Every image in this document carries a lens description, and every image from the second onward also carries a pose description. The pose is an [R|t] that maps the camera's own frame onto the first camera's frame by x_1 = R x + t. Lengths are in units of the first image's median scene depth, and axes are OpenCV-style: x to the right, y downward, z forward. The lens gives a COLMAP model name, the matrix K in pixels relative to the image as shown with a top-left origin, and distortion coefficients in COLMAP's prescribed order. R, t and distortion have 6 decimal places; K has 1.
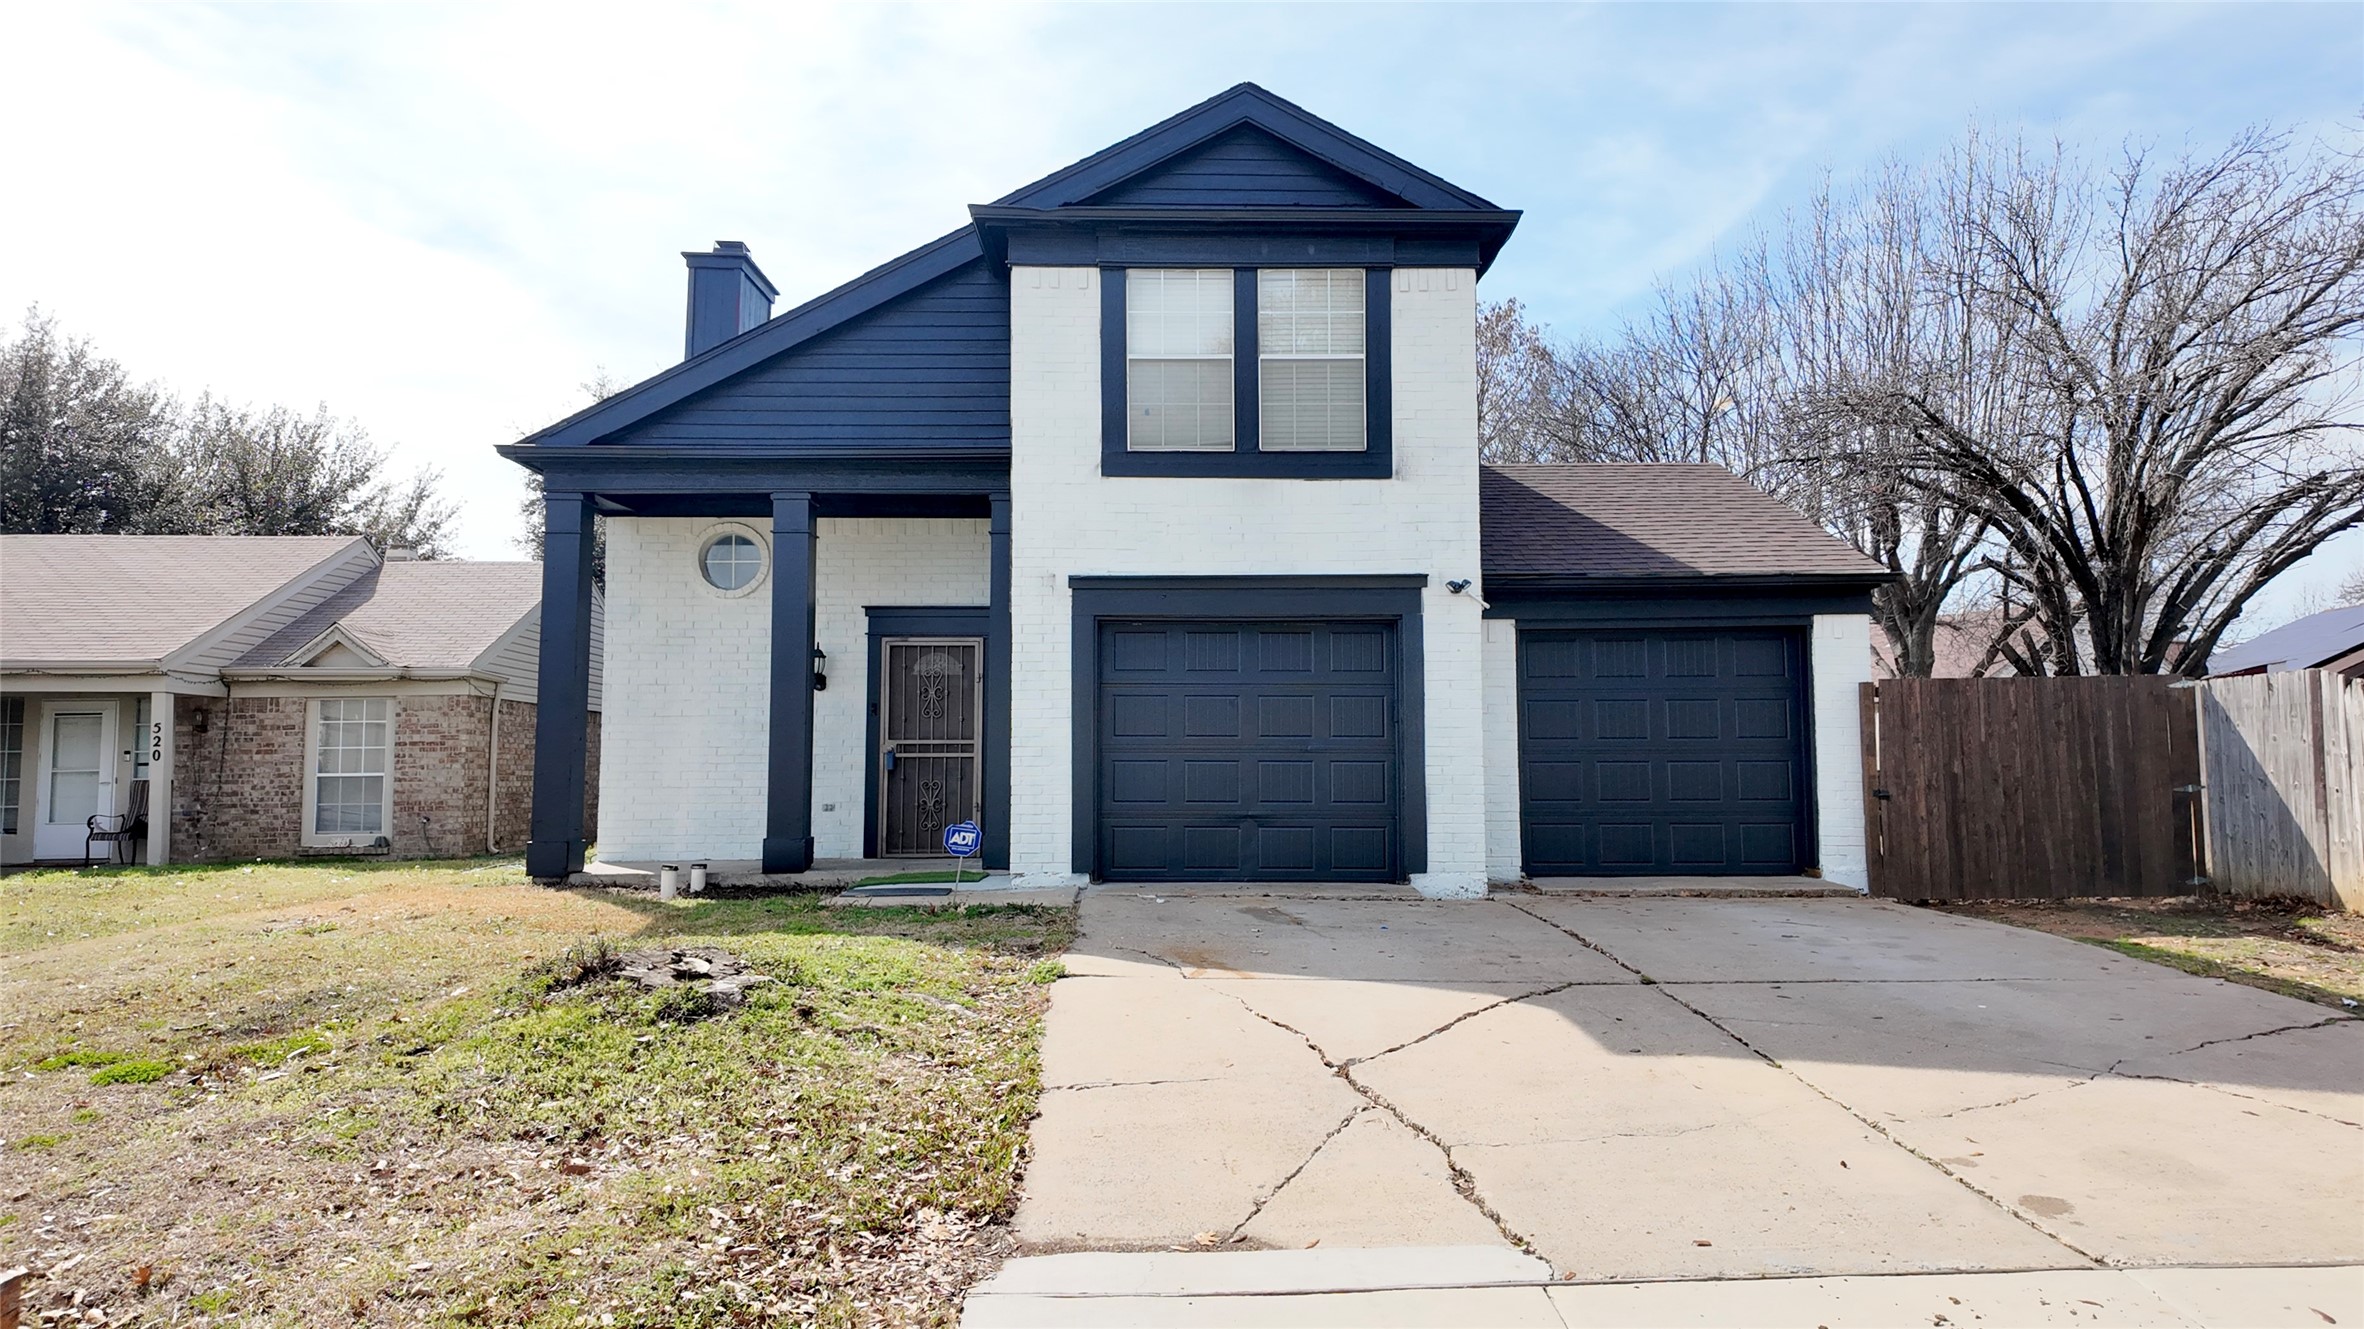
lens RADIAL K [[1440.4, 0, 1185.9], [0, 1440.4, 669.0], [0, 0, 1]] dist [0.021113, -0.005557]
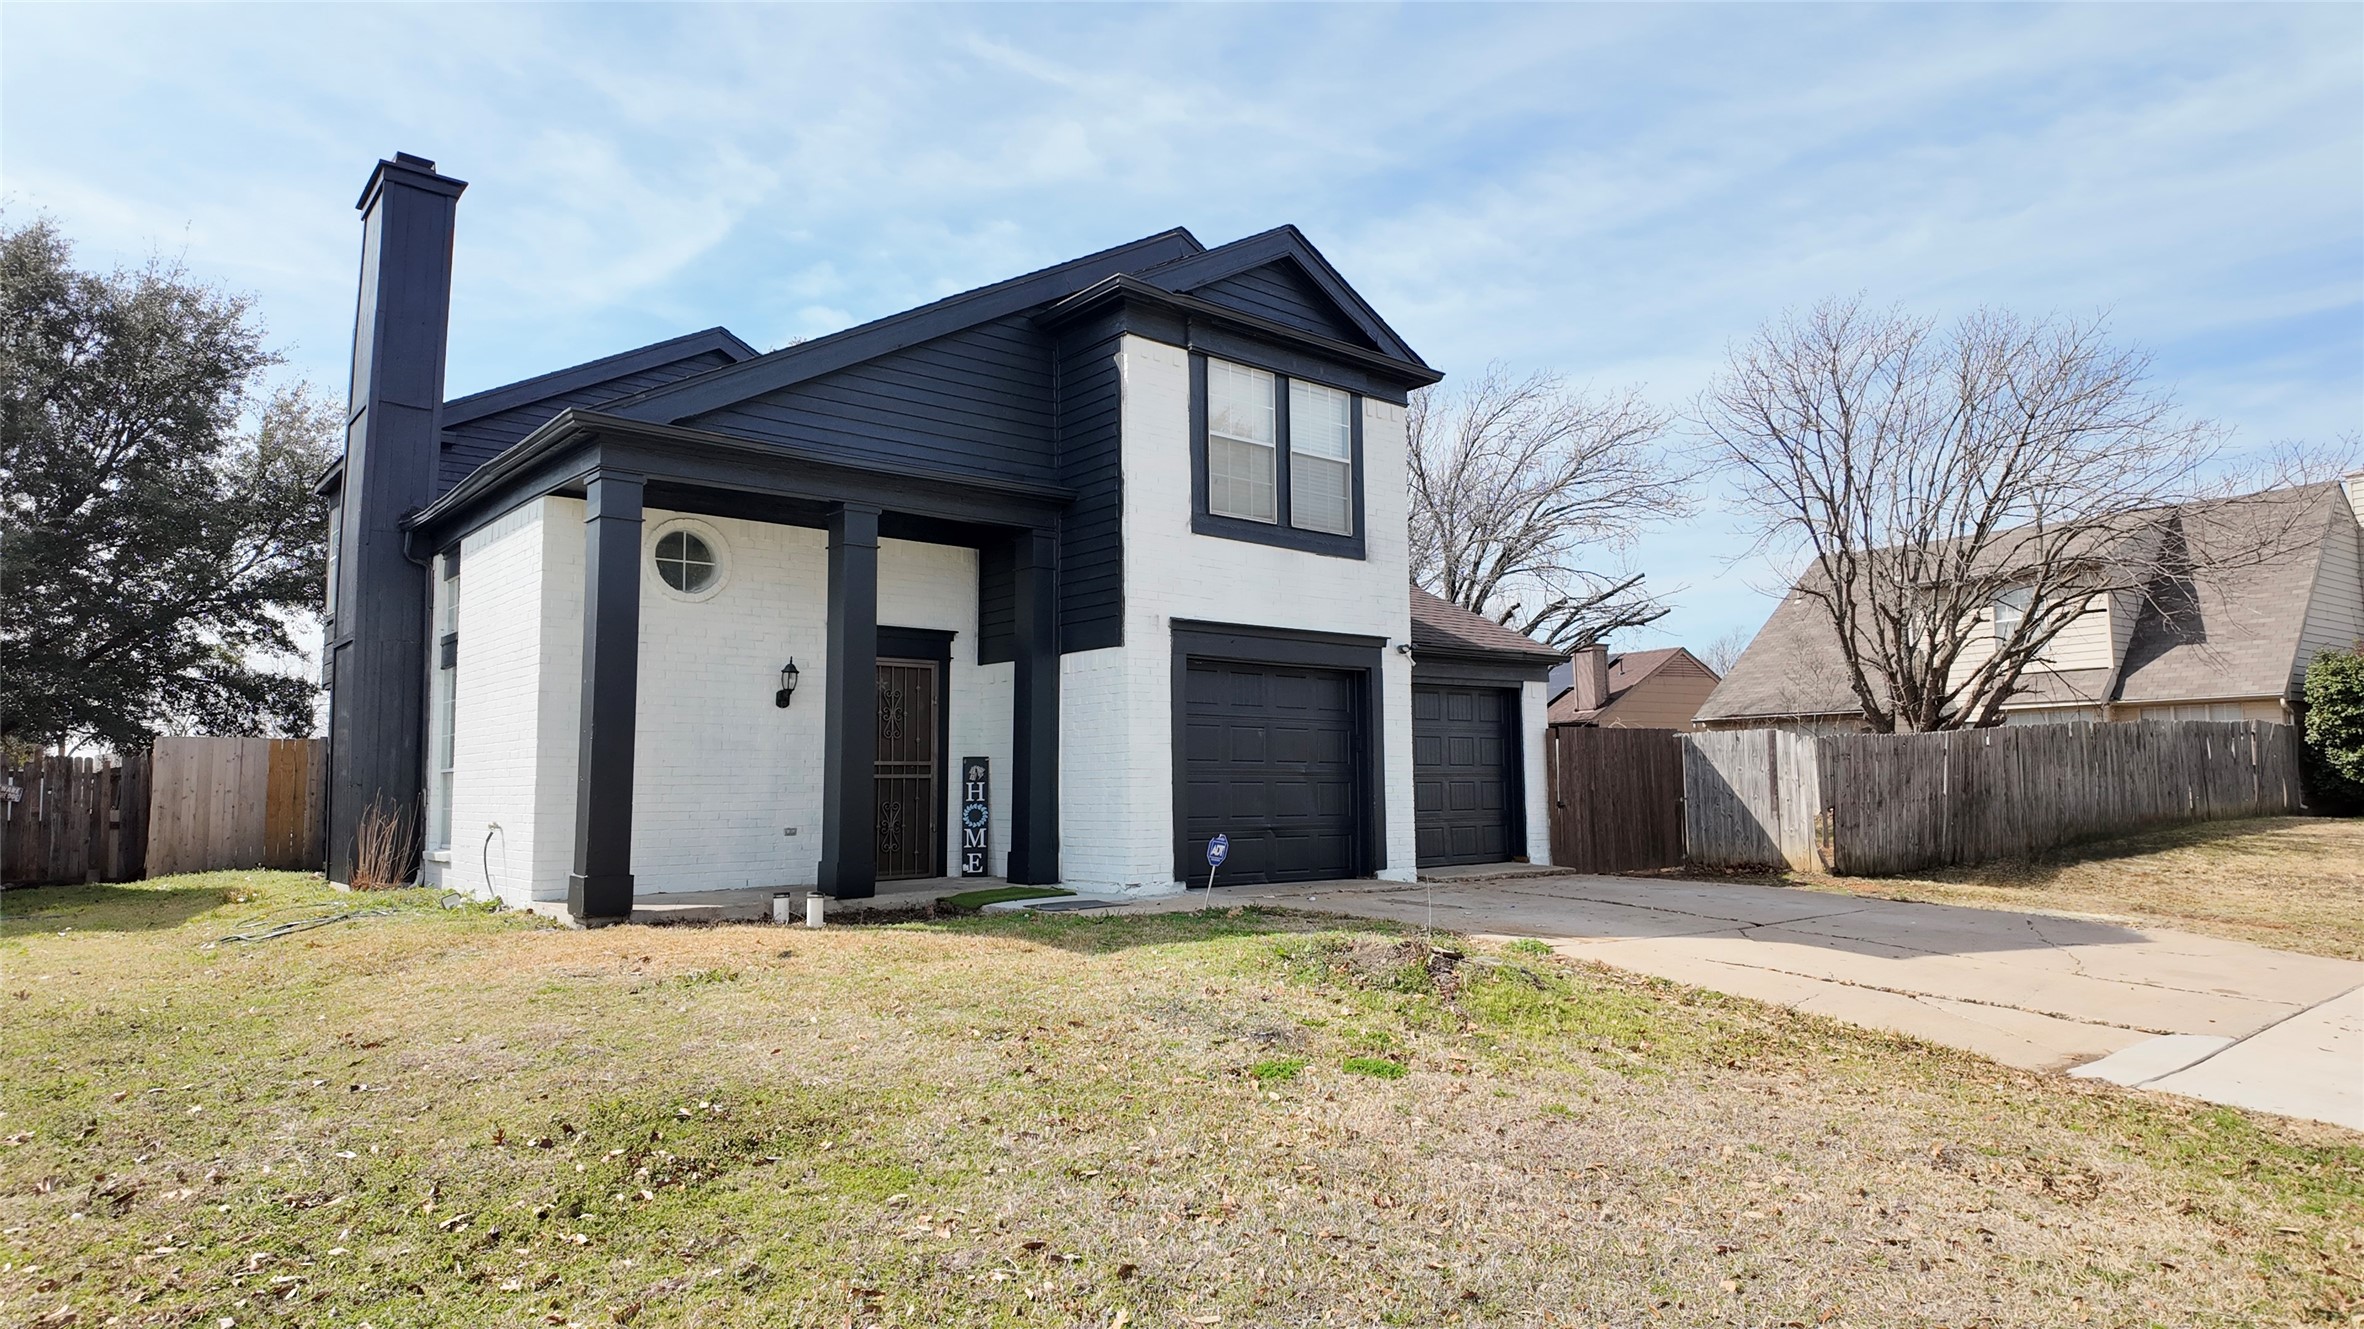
lens RADIAL K [[1440.4, 0, 1176.7], [0, 1440.4, 654.2], [0, 0, 1]] dist [0.021113, -0.005557]
pose [[0.764788, 0.057743, 0.641689, -0.794644], [-0.042610, 0.998328, -0.039052, 0.007496], [-0.642871, 0.002524, 0.765970, 0.130794]]
